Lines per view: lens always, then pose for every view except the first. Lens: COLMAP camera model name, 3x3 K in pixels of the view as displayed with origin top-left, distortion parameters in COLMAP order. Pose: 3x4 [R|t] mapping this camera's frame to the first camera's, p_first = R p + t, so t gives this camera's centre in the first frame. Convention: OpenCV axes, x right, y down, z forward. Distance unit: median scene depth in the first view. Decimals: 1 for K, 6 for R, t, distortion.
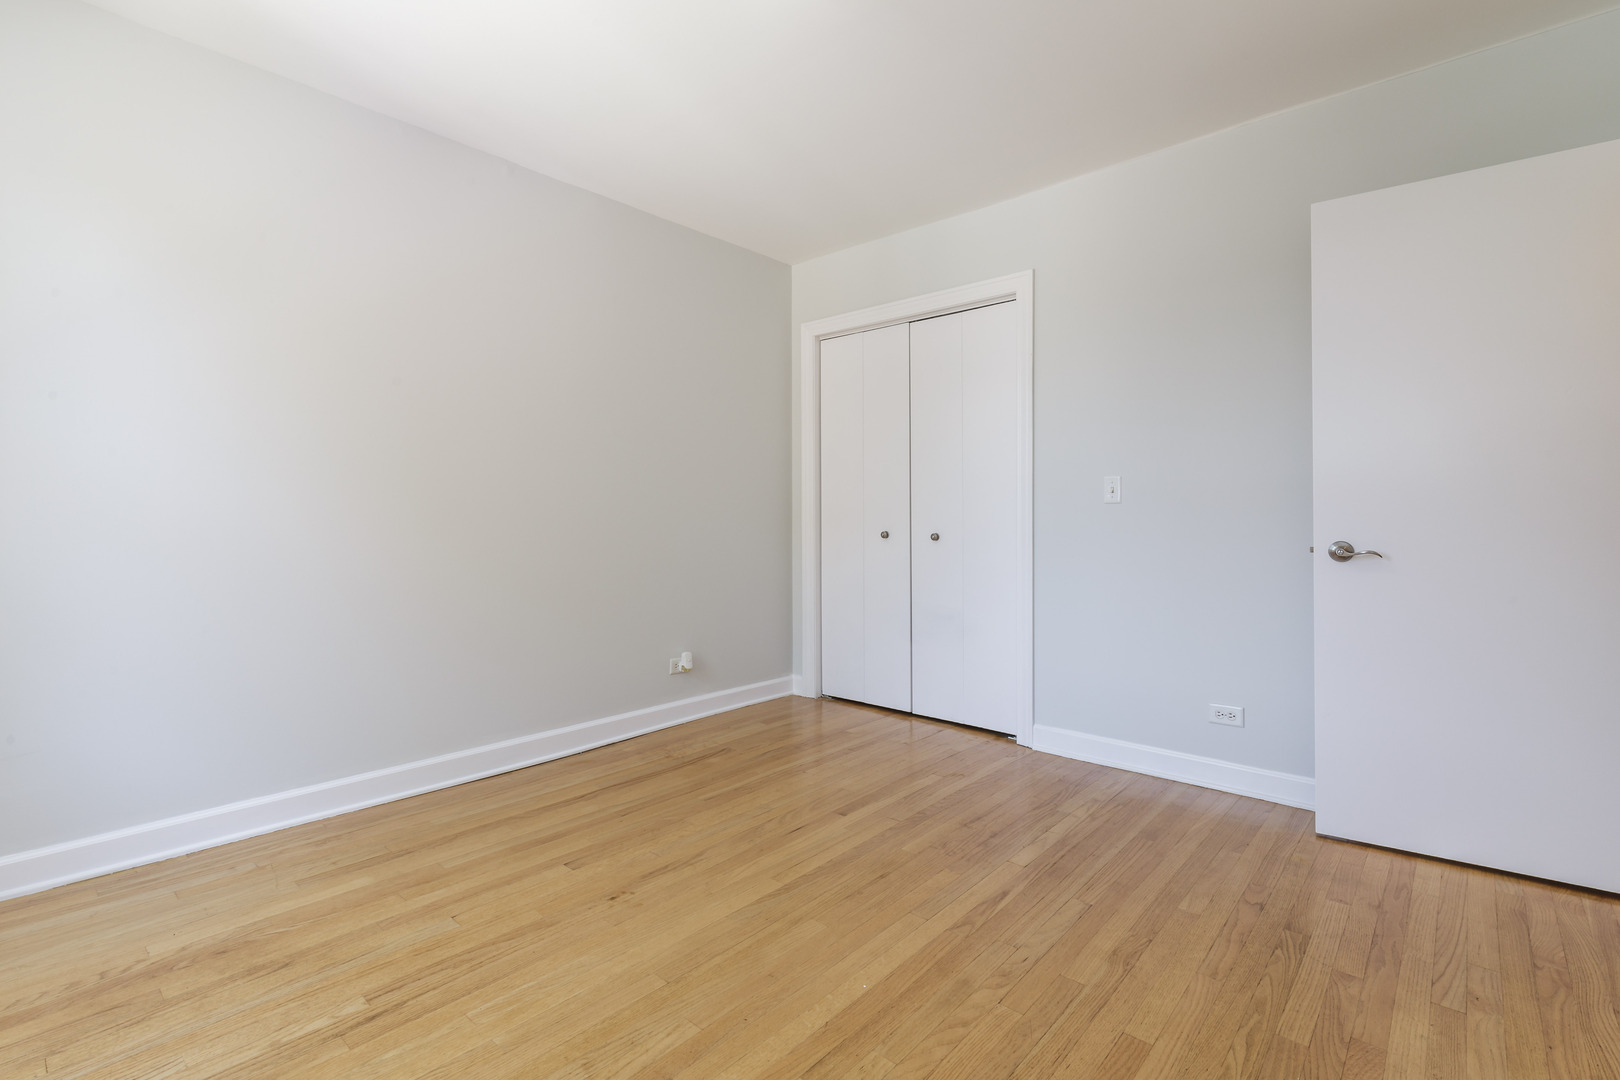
lens RADIAL K [[735.4, 0, 809.9], [0, 735.4, 520.7], [0, 0, 1]] dist [-0.001417, -0.000461]
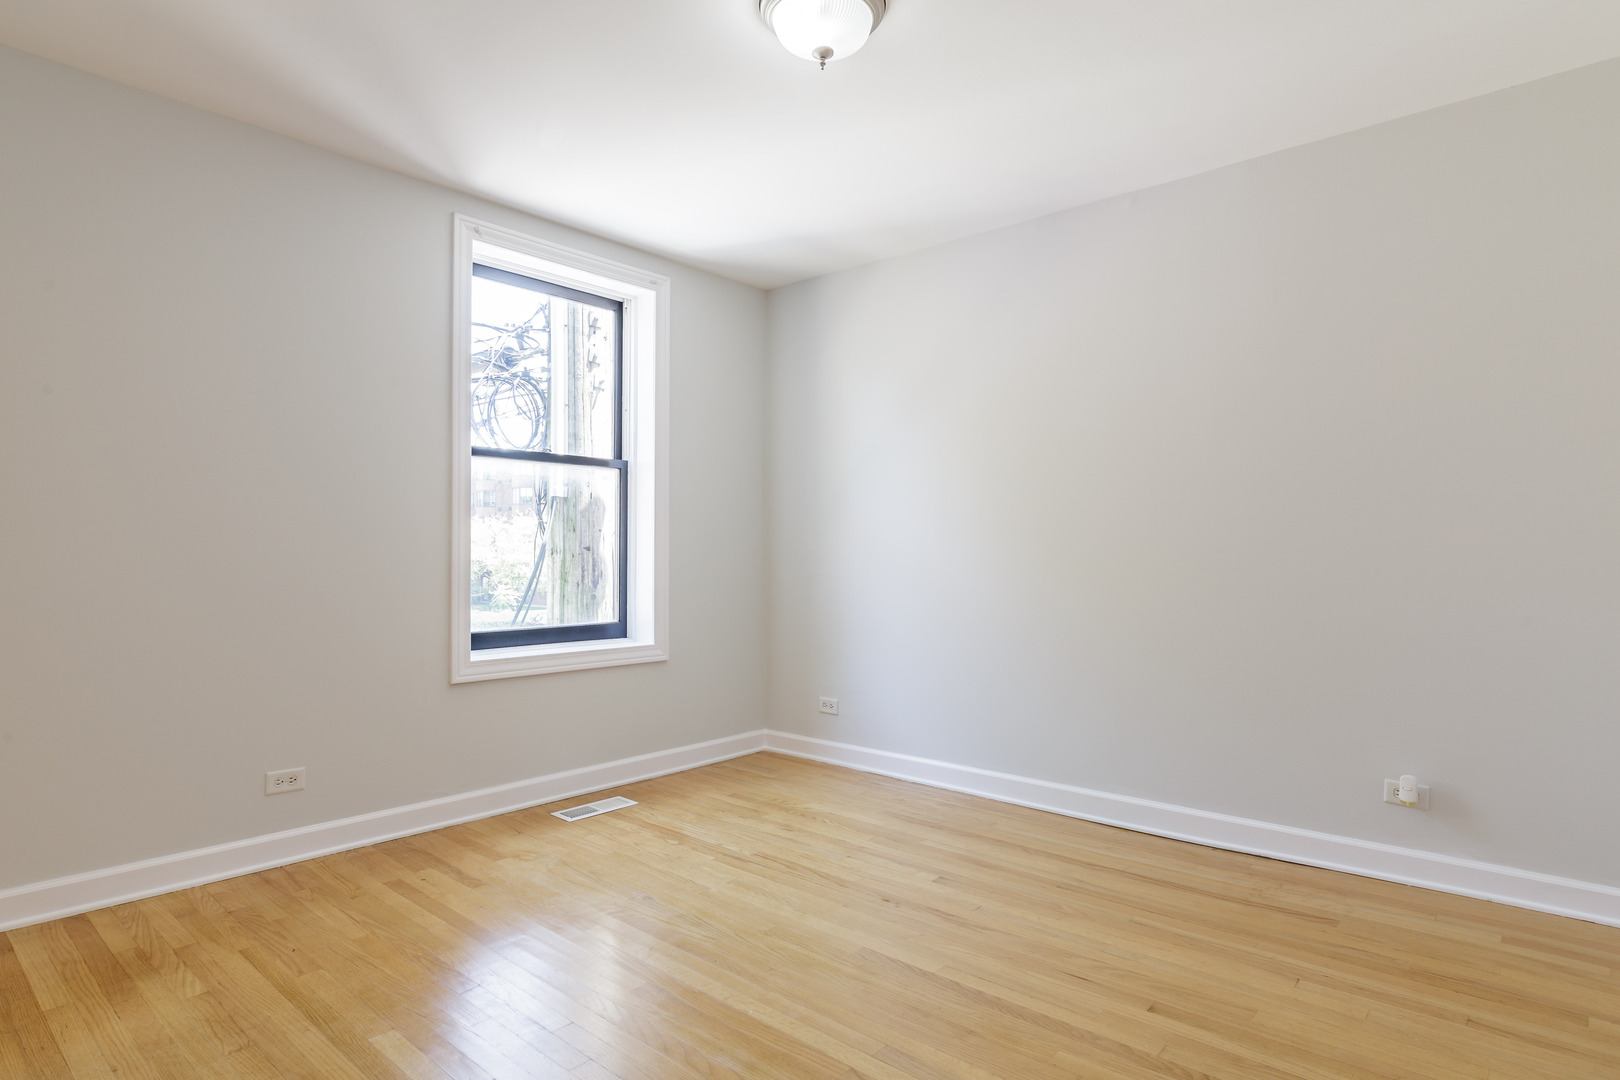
lens RADIAL K [[872.2, 0, 810.0], [0, 872.2, 540.0], [0, 0, 1]] dist [-0.000292, -0.000119]
pose [[0.015333, -0.008611, -0.999845, 0.880924], [-0.002654, 0.999959, -0.008653, -0.029066], [0.999879, 0.002786, 0.015310, 0.691980]]
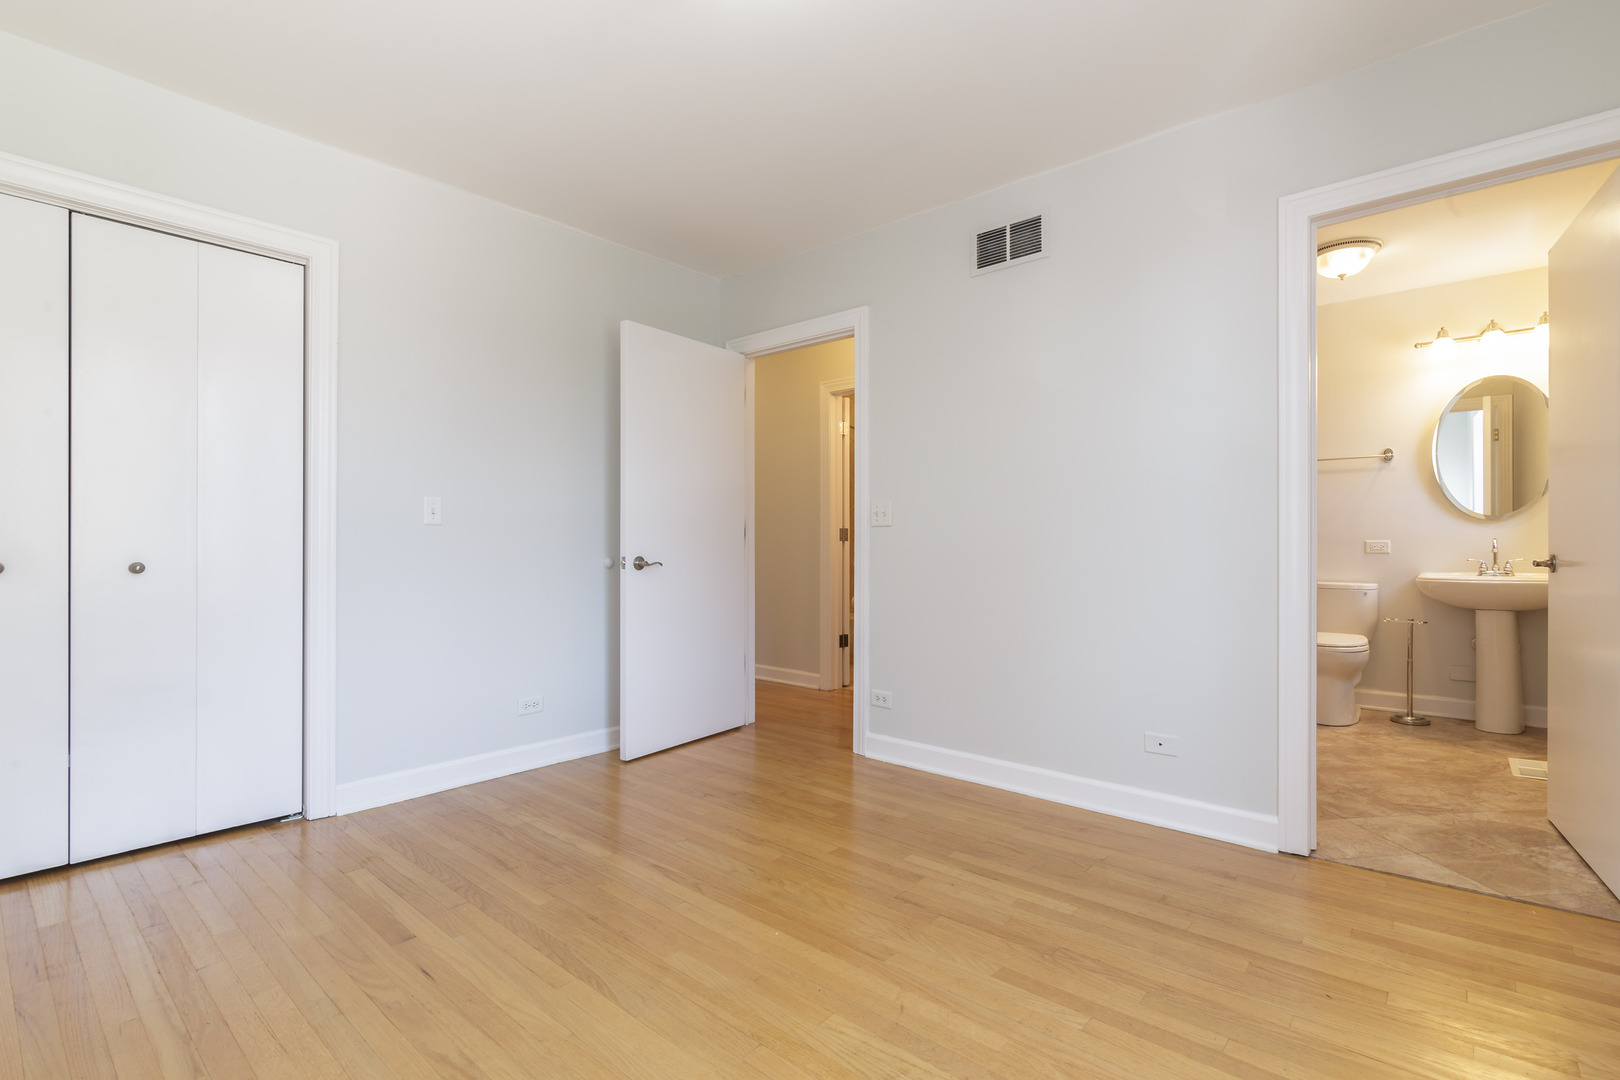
lens RADIAL K [[768.4, 0, 810.0], [0, 768.4, 540.0], [0, 0, 1]] dist [0.001408, -0.000068]
pose [[-0.007115, -0.000645, 0.999974, -0.761468], [0.001574, 0.999999, 0.000656, -0.003655], [-0.999973, 0.001578, -0.007114, 0.619826]]
